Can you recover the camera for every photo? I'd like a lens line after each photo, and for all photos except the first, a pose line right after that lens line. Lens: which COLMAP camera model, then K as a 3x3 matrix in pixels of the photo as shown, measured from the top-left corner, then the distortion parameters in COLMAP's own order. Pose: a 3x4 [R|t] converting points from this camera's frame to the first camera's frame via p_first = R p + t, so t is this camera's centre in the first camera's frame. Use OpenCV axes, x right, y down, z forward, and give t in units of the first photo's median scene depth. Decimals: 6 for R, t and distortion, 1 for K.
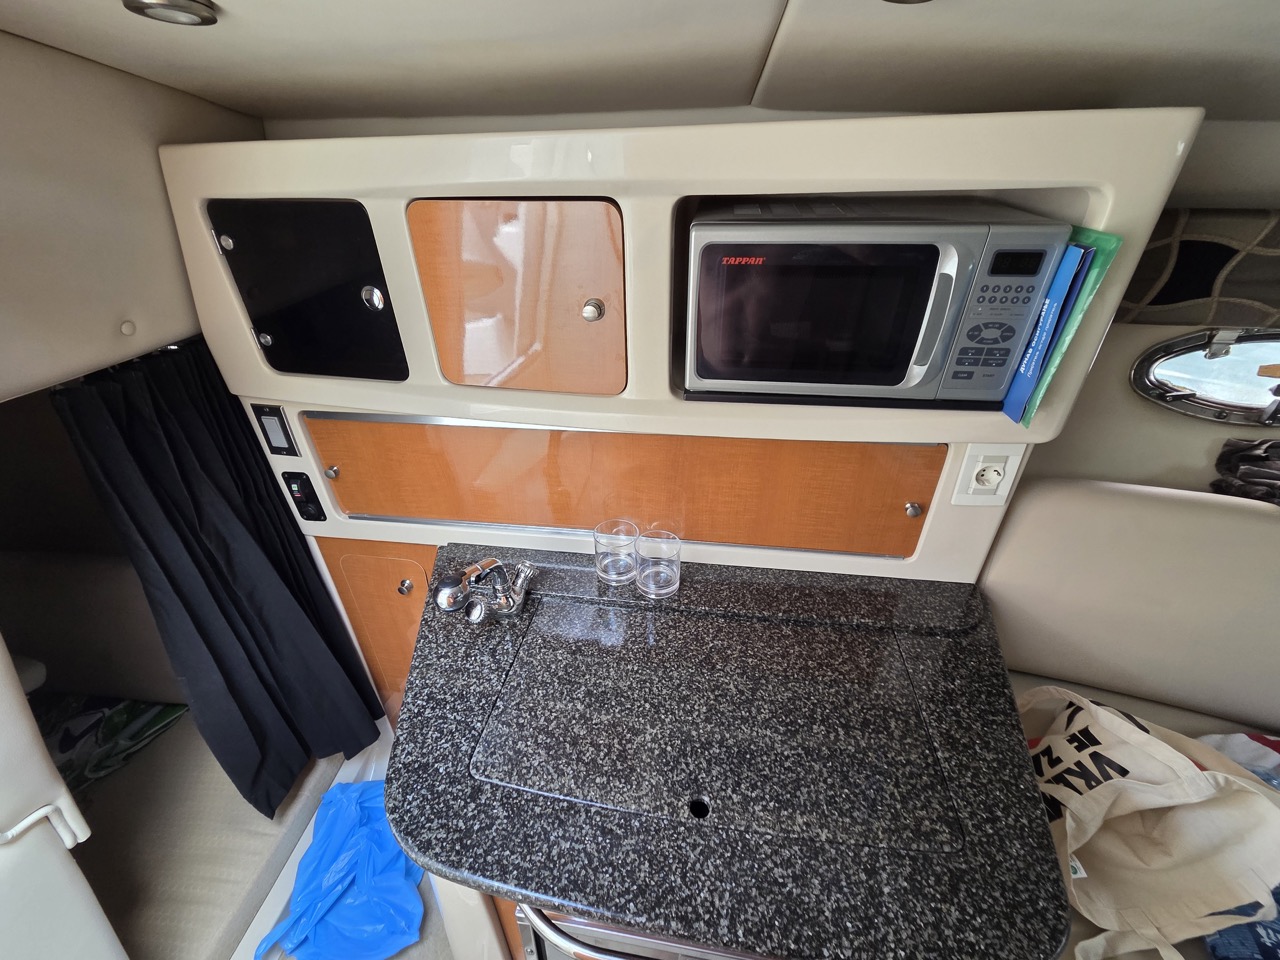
lens RADIAL K [[527.0, 0, 636.8], [0, 527.0, 479.4], [0, 0, 1]] dist [0.003948, 0.000549]
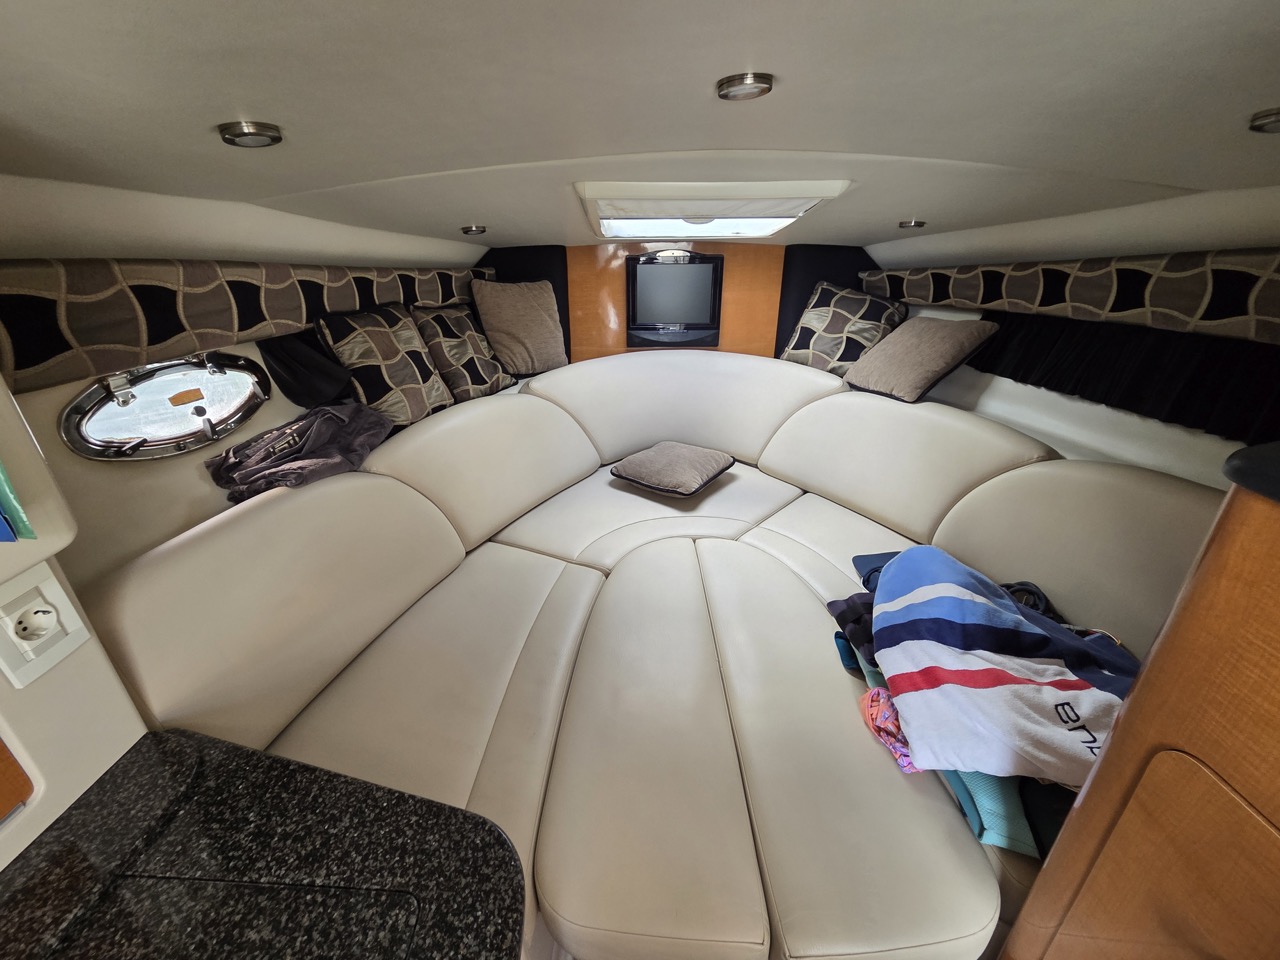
lens RADIAL K [[532.0, 0, 634.4], [0, 532.0, 480.1], [0, 0, 1]] dist [-0.003524, 0.005189]
pose [[-0.092310, -0.398729, 0.912411, 0.029394], [0.519941, 0.762176, 0.385679, -0.013874], [-0.849200, 0.510002, 0.136959, 0.170156]]
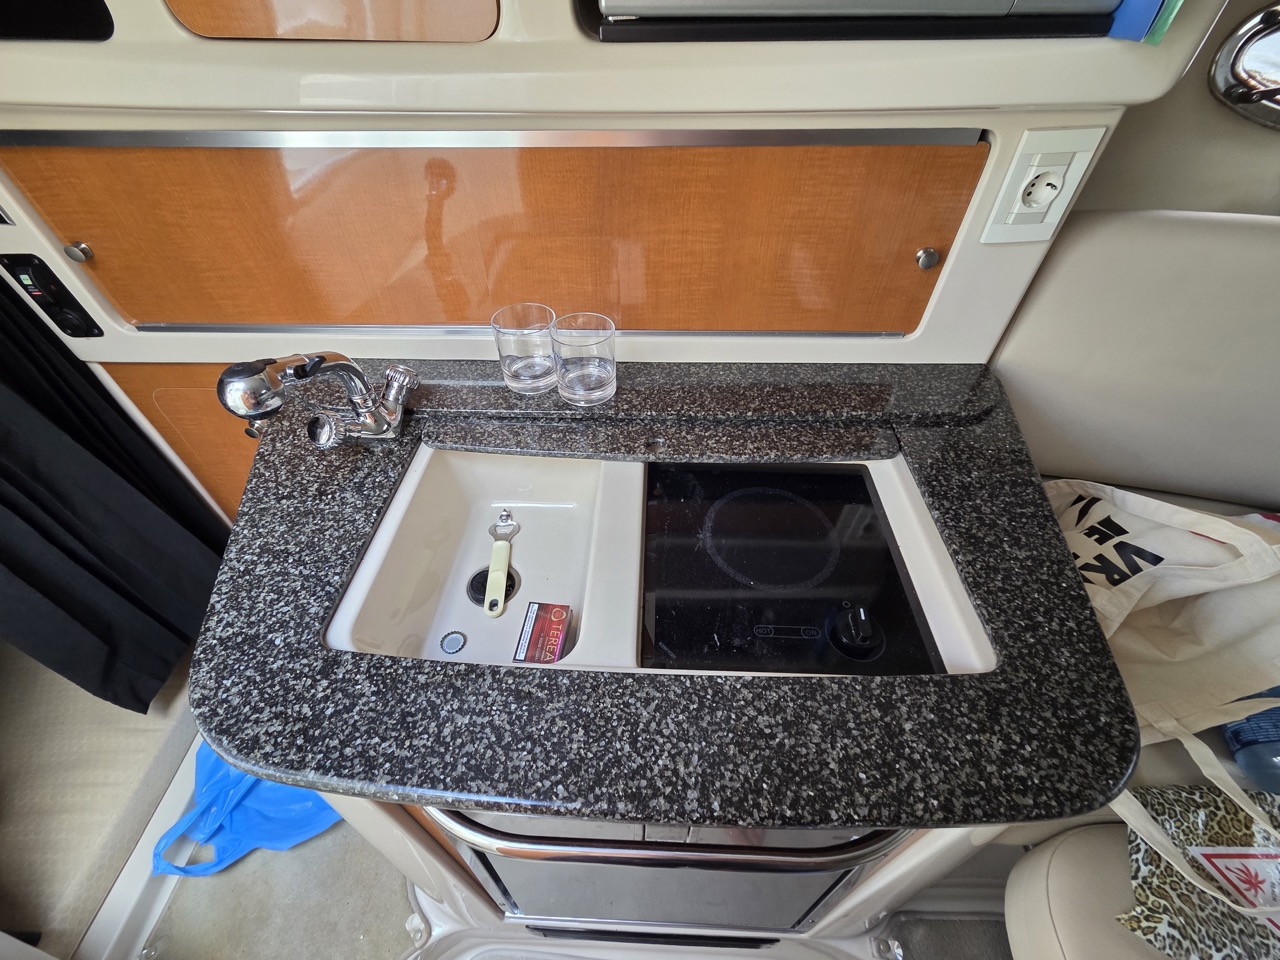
lens RADIAL K [[527.0, 0, 636.8], [0, 527.0, 479.4], [0, 0, 1]] dist [0.003948, 0.000549]
pose [[0.993427, -0.073382, 0.087856, 0.049875], [0.050365, 0.969414, 0.240210, 0.213149], [-0.102796, -0.234206, 0.966737, 0.351516]]
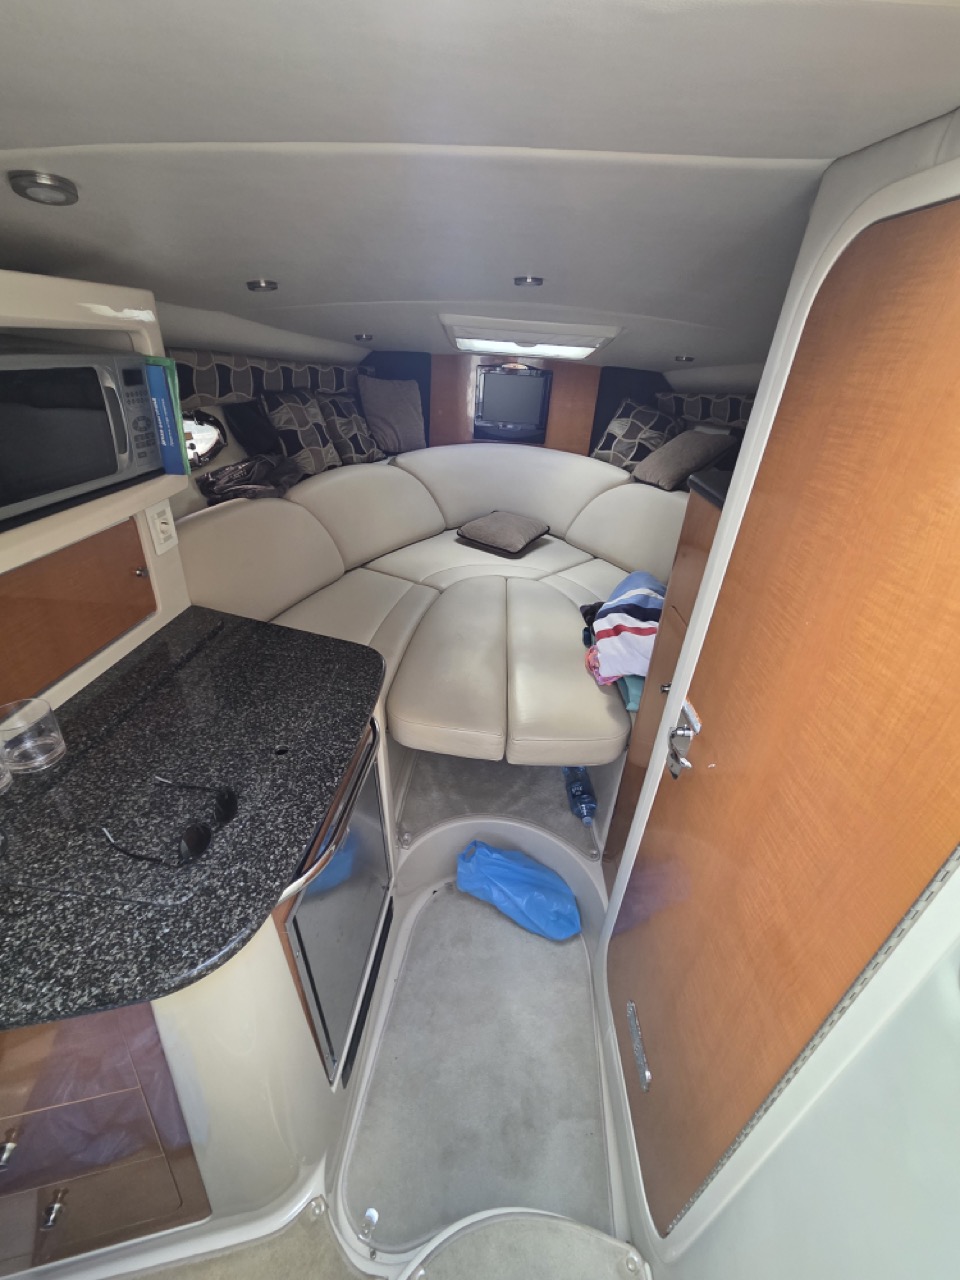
lens RADIAL K [[527.1, 0, 482.9], [0, 527.1, 629.8], [0, 0, 1]] dist [0.003016, -0.000167]
pose [[-0.054397, -0.469819, 0.881085, -1.028516], [0.459926, 0.771425, 0.439741, -0.028922], [-0.886290, 0.429154, 0.174119, 0.094537]]
